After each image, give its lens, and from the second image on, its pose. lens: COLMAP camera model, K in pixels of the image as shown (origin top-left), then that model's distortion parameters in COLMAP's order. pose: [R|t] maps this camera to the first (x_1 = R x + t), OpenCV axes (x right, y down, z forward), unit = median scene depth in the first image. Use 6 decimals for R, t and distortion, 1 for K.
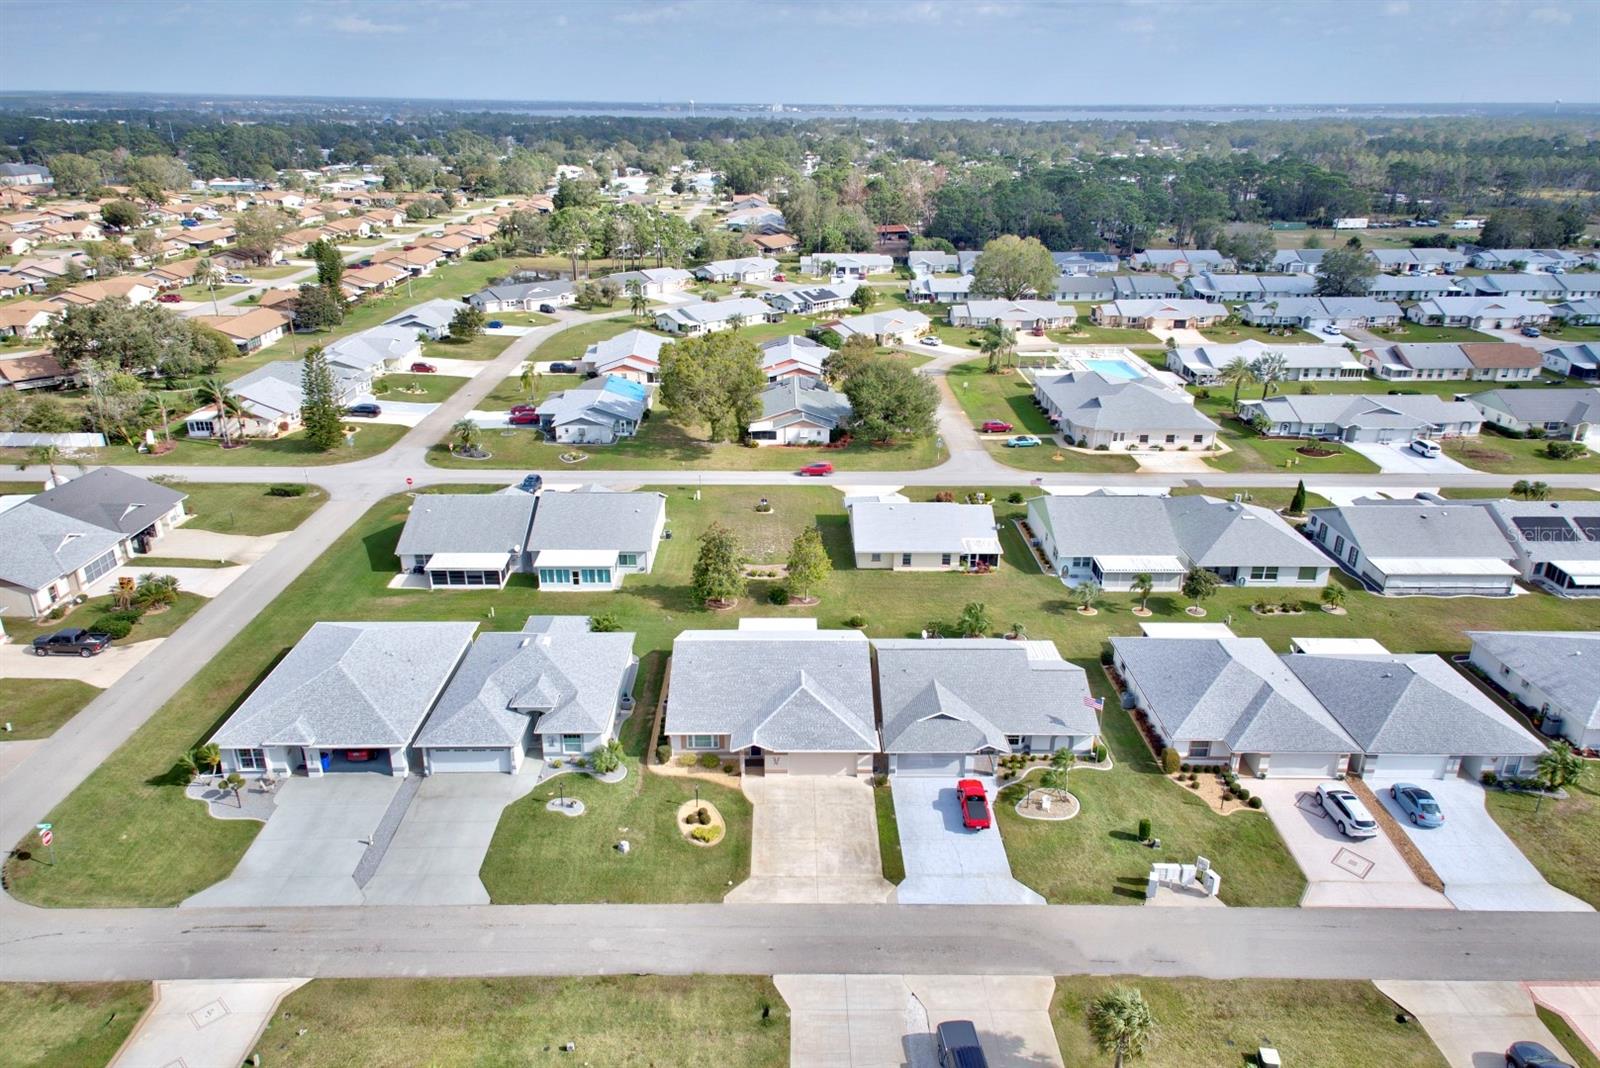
lens RADIAL K [[1072.0, 0, 800.0], [0, 1072.0, 534.0], [0, 0, 1]] dist [0.072116, -0.039922]
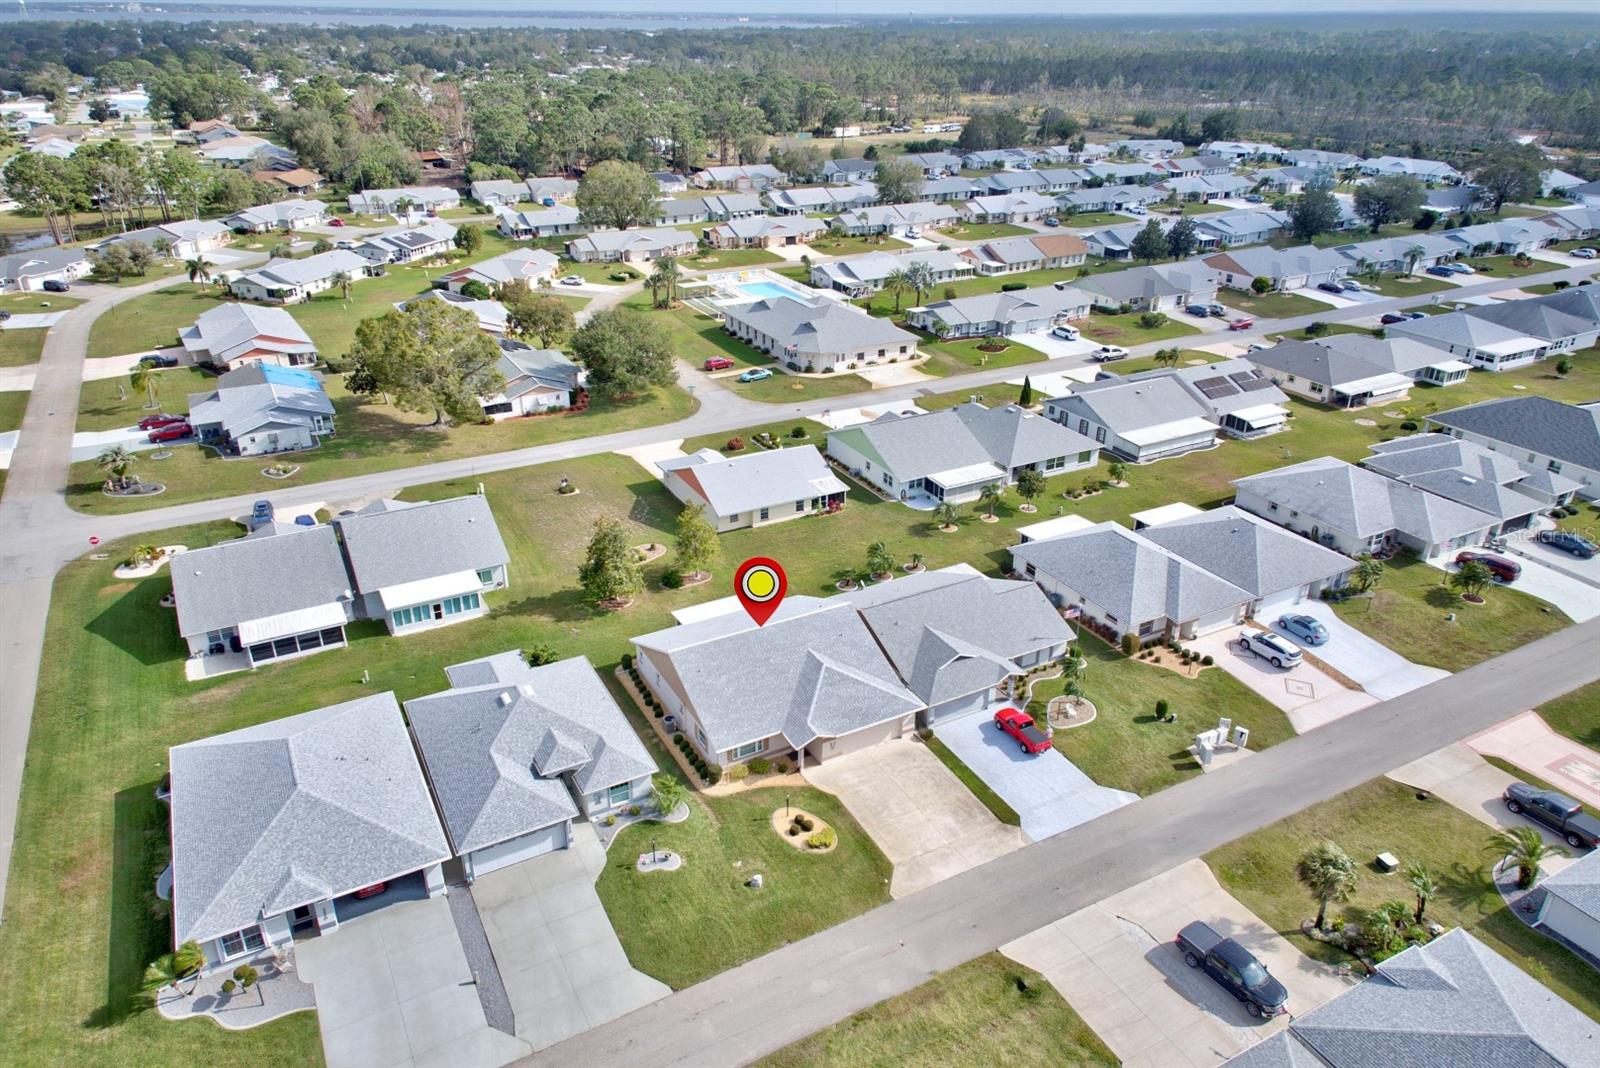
lens RADIAL K [[1072.0, 0, 800.0], [0, 1072.0, 534.0], [0, 0, 1]] dist [0.072116, -0.039922]
pose [[0.883734, -0.205761, 0.420330, -0.253992], [0.174925, 0.978291, 0.111121, -0.054306], [-0.434070, -0.024675, 0.900541, 0.087487]]
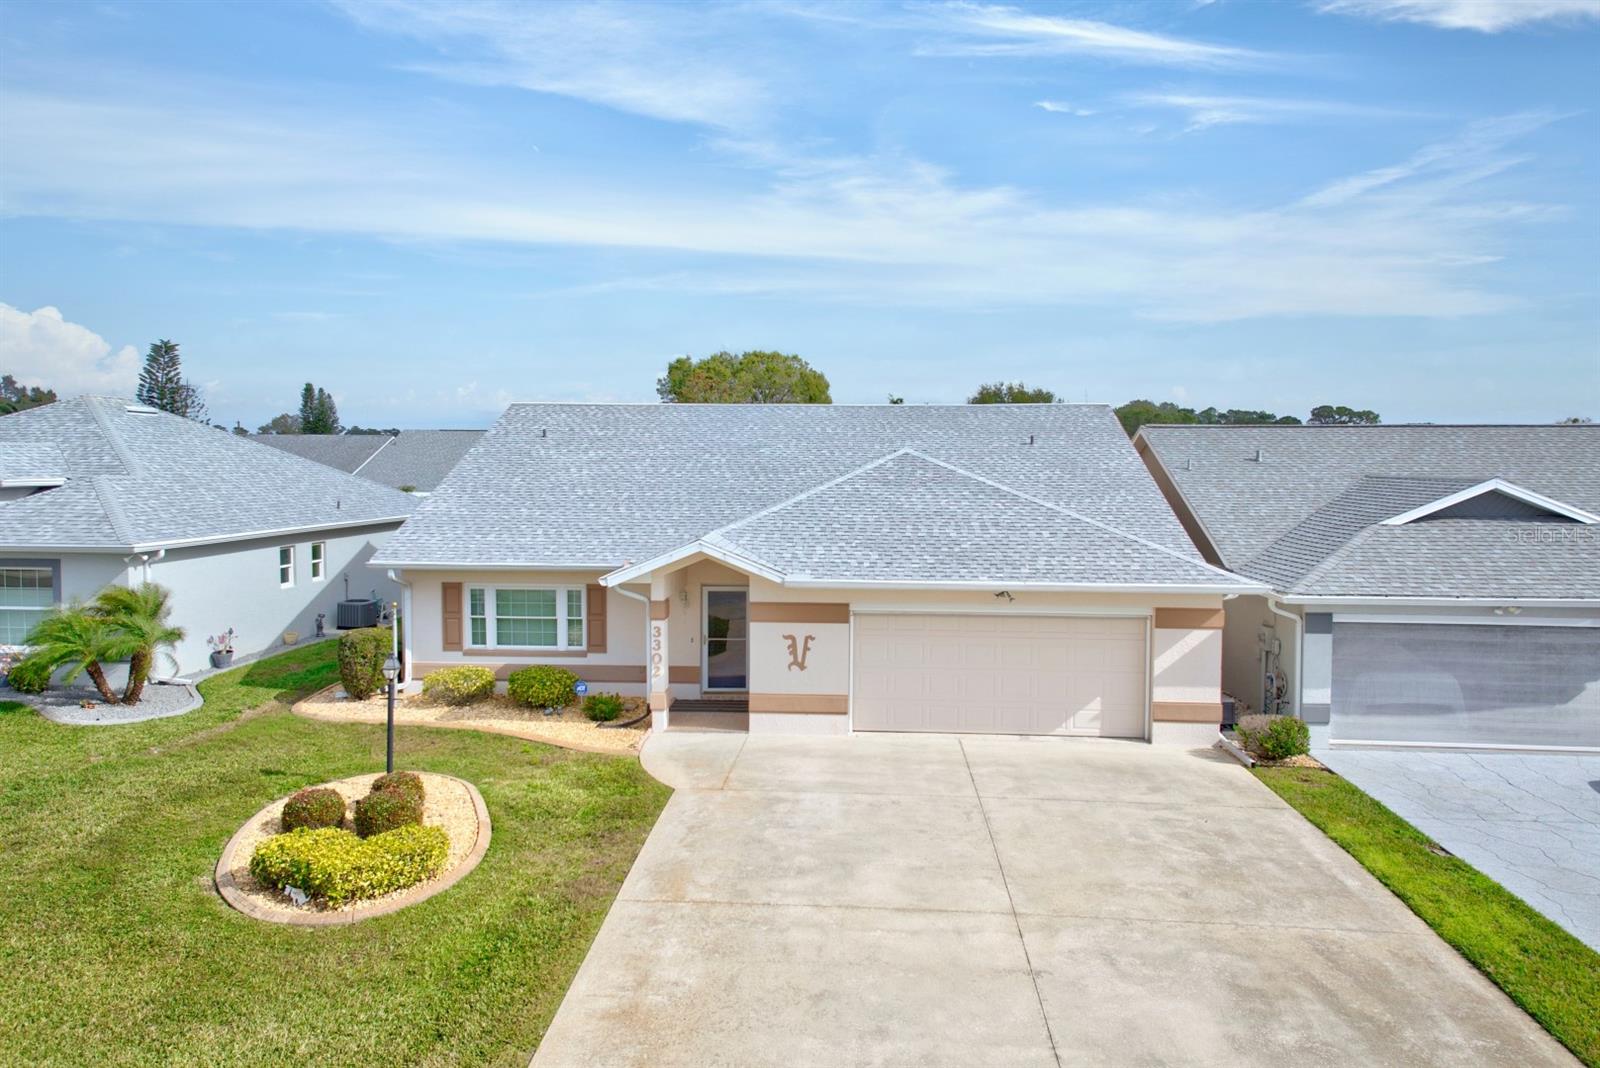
lens RADIAL K [[1072.0, 0, 800.0], [0, 1072.0, 534.0], [0, 0, 1]] dist [0.072116, -0.039922]
pose [[0.997138, 0.001981, -0.075577, -0.002556], [-0.025497, 0.949904, -0.311502, 0.158189], [0.071173, 0.312537, 0.947235, 0.469299]]
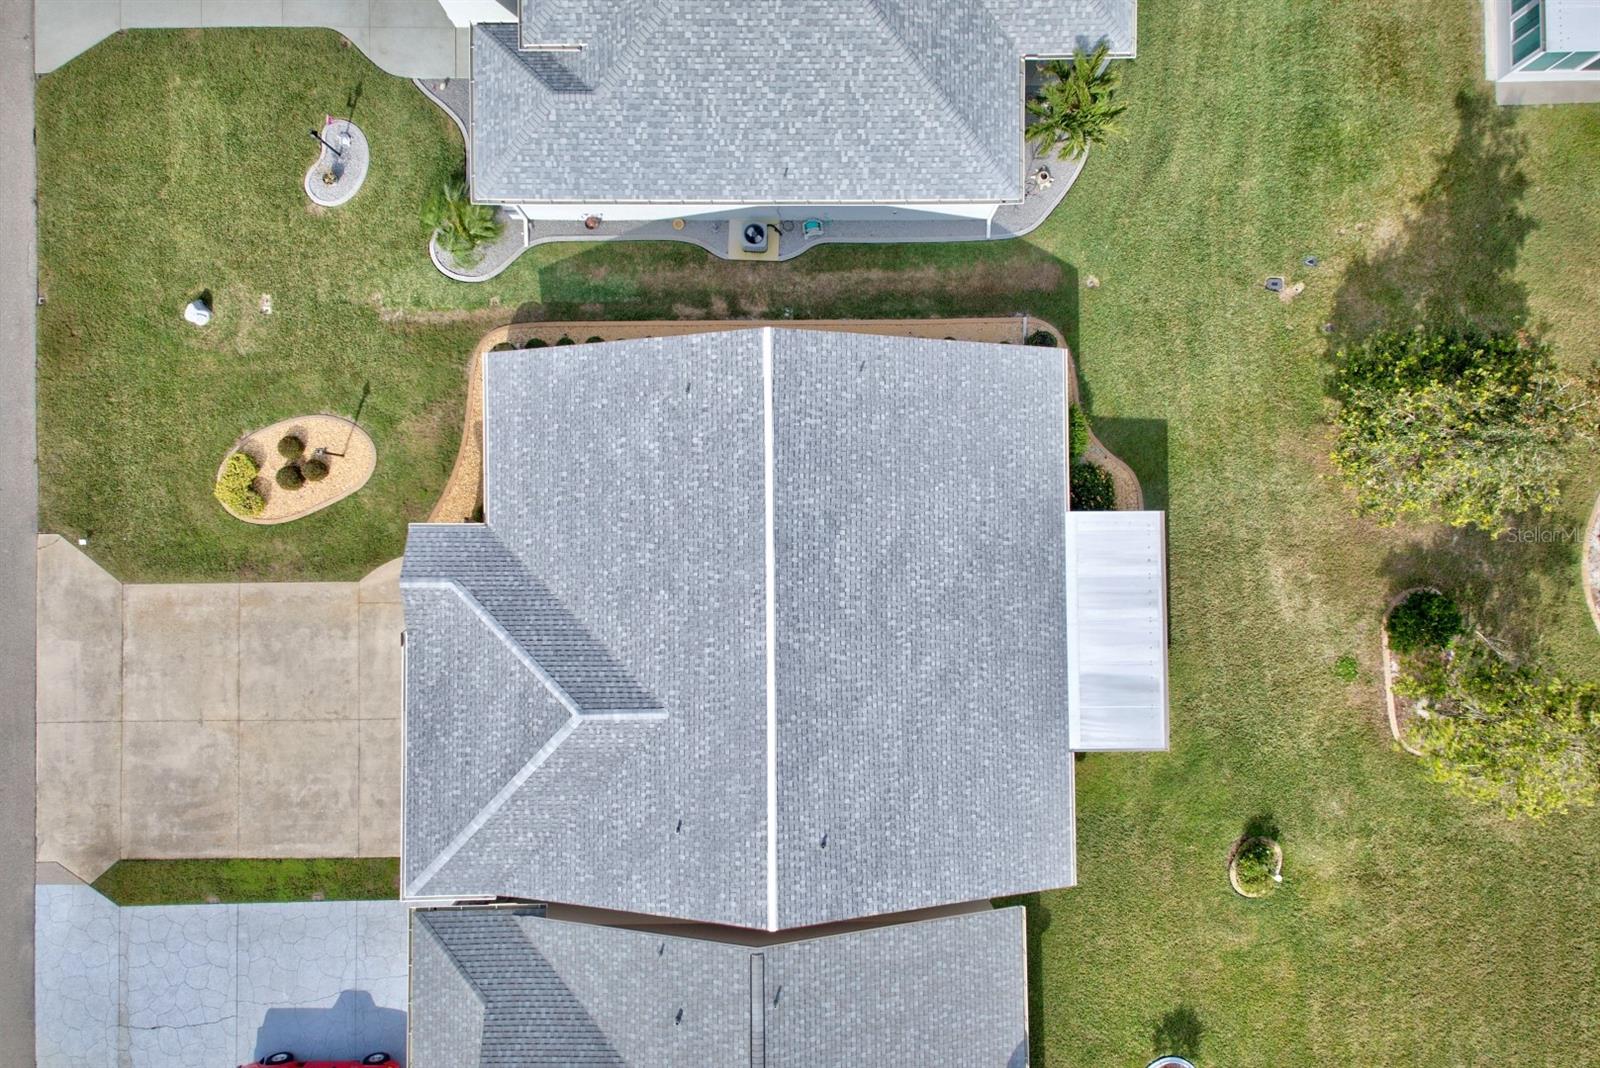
lens RADIAL K [[1072.0, 0, 800.0], [0, 1072.0, 534.0], [0, 0, 1]] dist [0.072116, -0.039922]
pose [[-0.003509, 0.999636, -0.026737, -0.030294], [-0.371525, 0.023520, 0.928125, -0.137567], [0.928416, 0.013190, 0.371307, 0.592503]]
